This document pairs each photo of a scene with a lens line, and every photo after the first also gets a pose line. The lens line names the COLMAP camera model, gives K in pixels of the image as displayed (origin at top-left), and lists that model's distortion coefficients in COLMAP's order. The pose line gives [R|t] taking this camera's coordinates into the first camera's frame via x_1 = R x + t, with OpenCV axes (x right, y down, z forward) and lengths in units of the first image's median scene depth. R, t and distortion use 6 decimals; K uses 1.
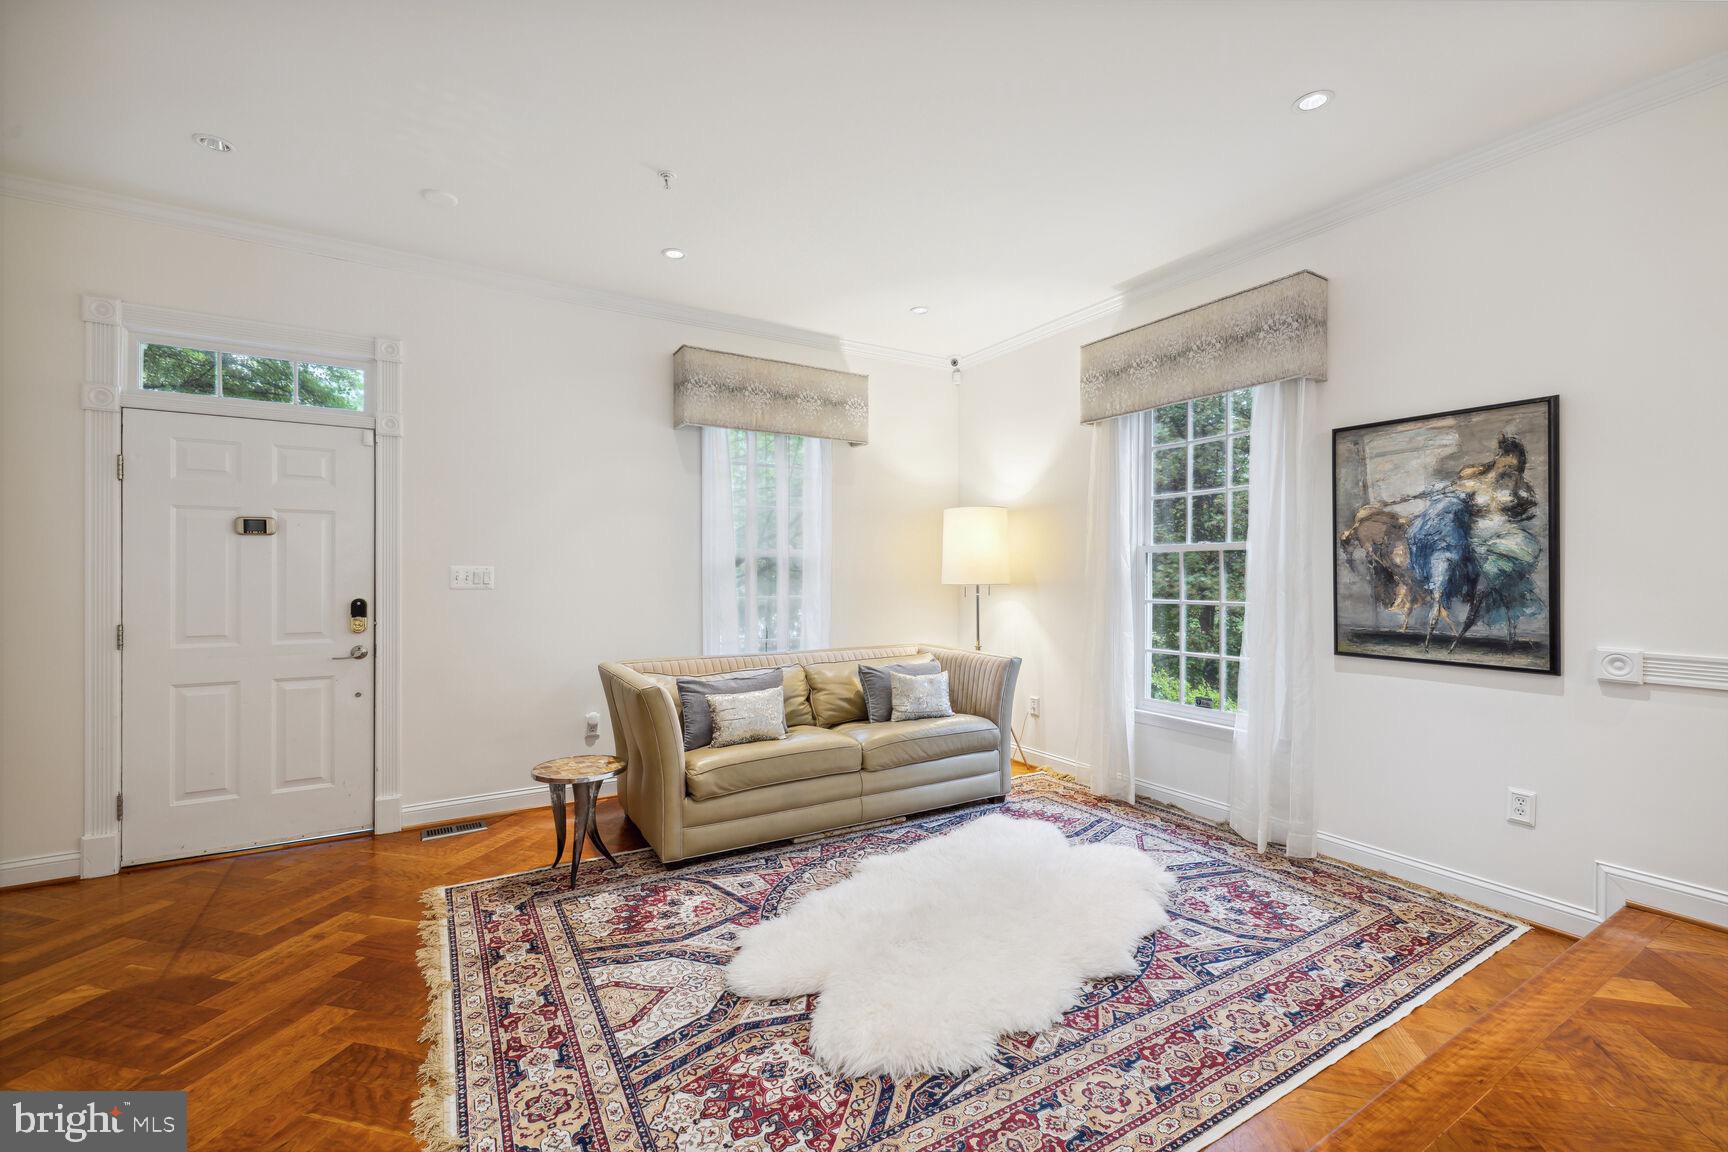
lens RADIAL K [[726.3, 0, 863.0], [0, 726.3, 573.0], [0, 0, 1]] dist [-0.001768, 0.000640]
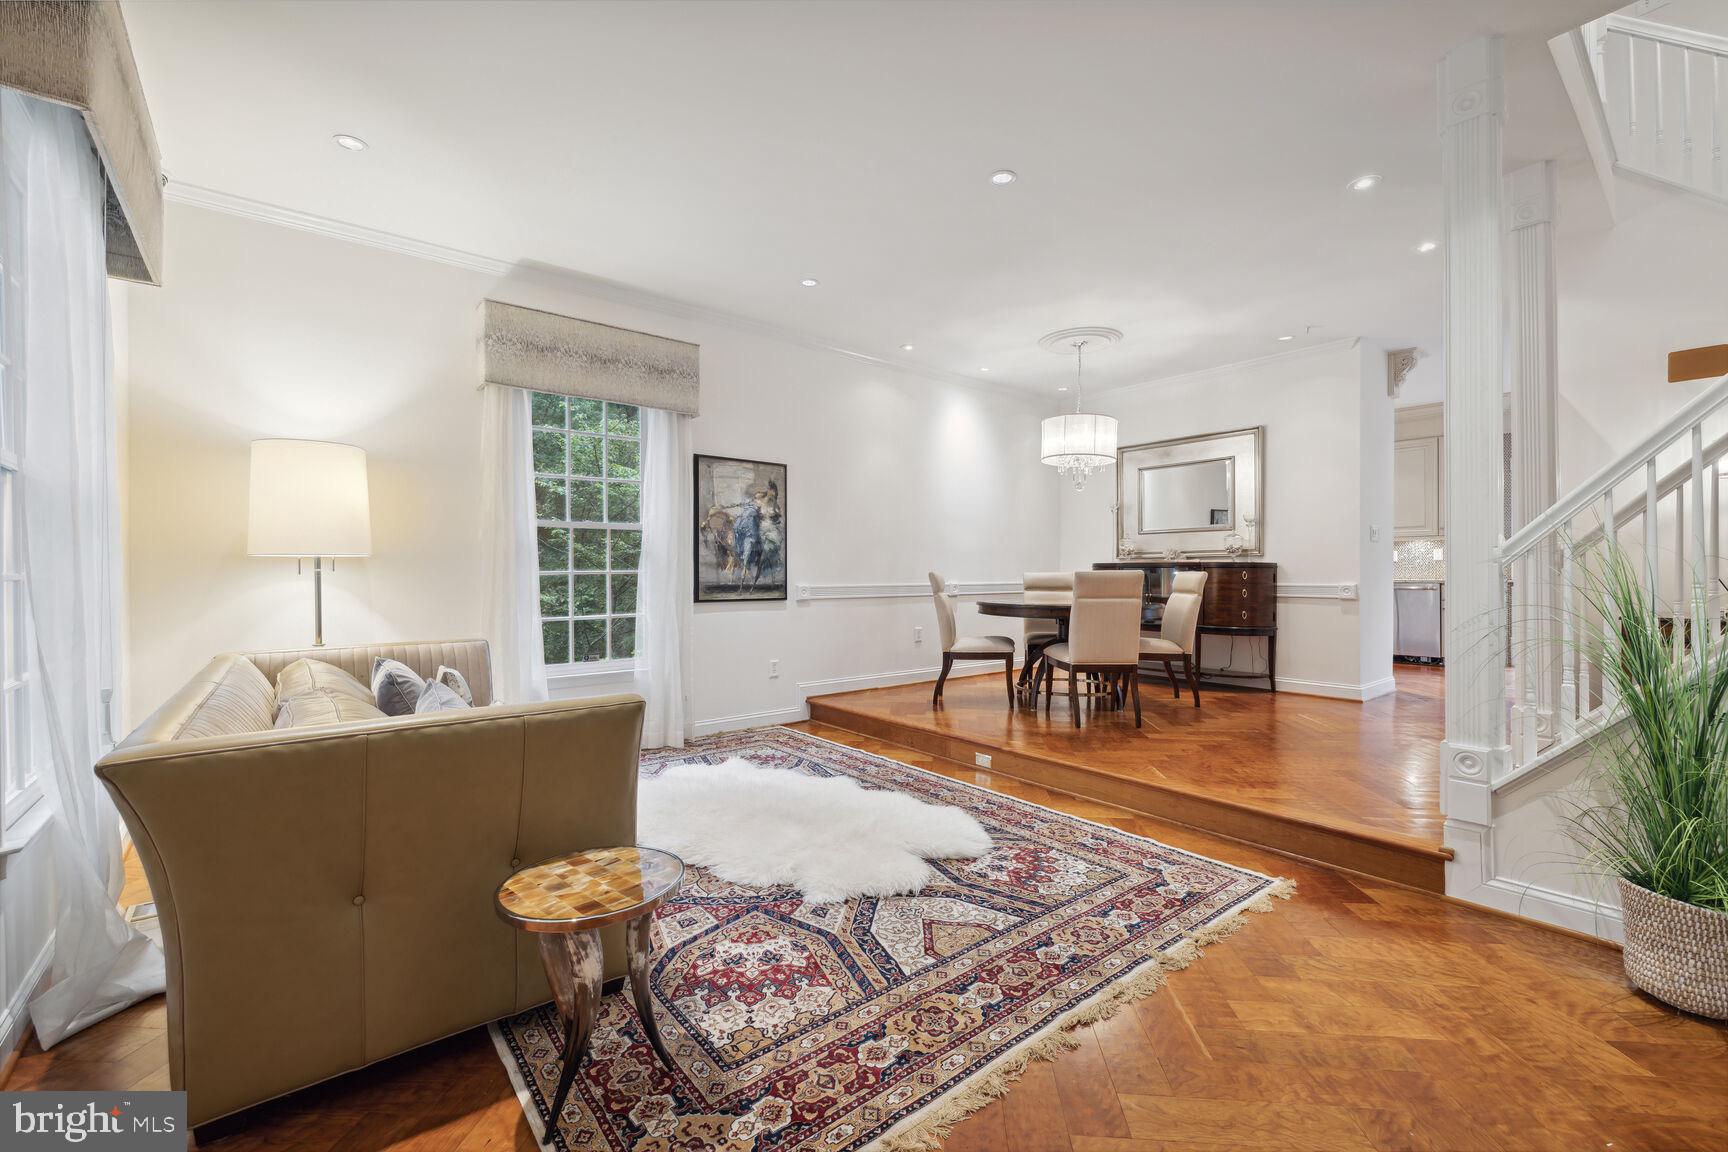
lens RADIAL K [[726.3, 0, 862.8], [0, 726.3, 577.4], [0, 0, 1]] dist [-0.001768, 0.000640]
pose [[-0.141667, -0.007426, 0.989887, -1.077291], [0.005796, 0.999949, 0.008331, 0.058432], [-0.989897, 0.006917, -0.141617, 1.033936]]
